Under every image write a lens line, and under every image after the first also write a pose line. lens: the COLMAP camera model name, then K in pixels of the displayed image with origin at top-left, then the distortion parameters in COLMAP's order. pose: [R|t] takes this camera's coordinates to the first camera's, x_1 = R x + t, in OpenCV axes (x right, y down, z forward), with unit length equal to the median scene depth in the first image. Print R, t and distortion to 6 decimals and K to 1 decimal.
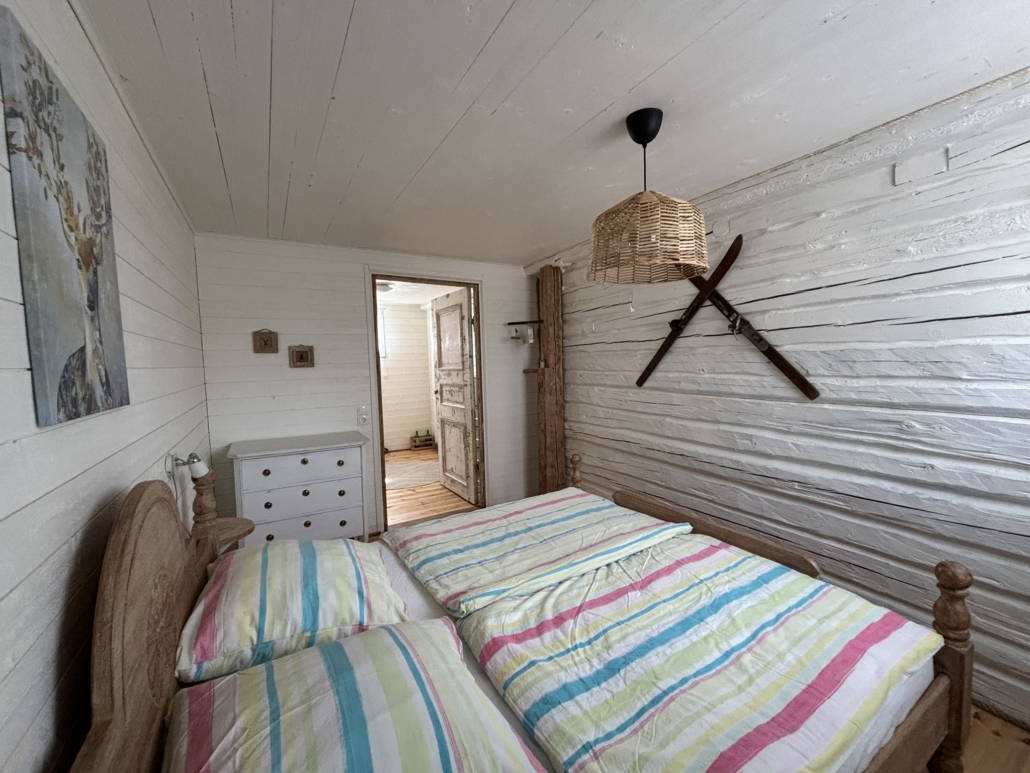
lens RADIAL K [[417.5, 0, 517.2], [0, 417.5, 384.4], [0, 0, 1]] dist [0.001943, -0.000195]
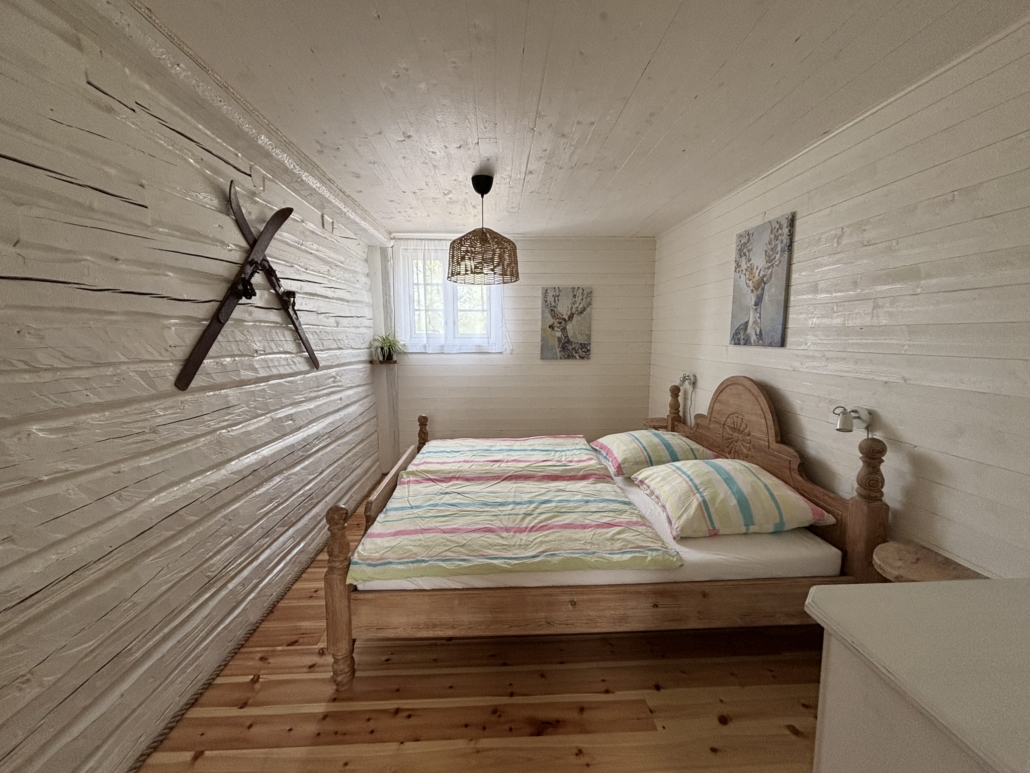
lens RADIAL K [[417.5, 0, 515.5], [0, 417.5, 386.6], [0, 0, 1]] dist [0.001943, -0.000195]
pose [[-0.873005, -0.031889, 0.486667, -0.330588], [0.055831, 0.984766, 0.164679, -0.064629], [-0.484505, 0.170936, -0.857925, 1.339604]]
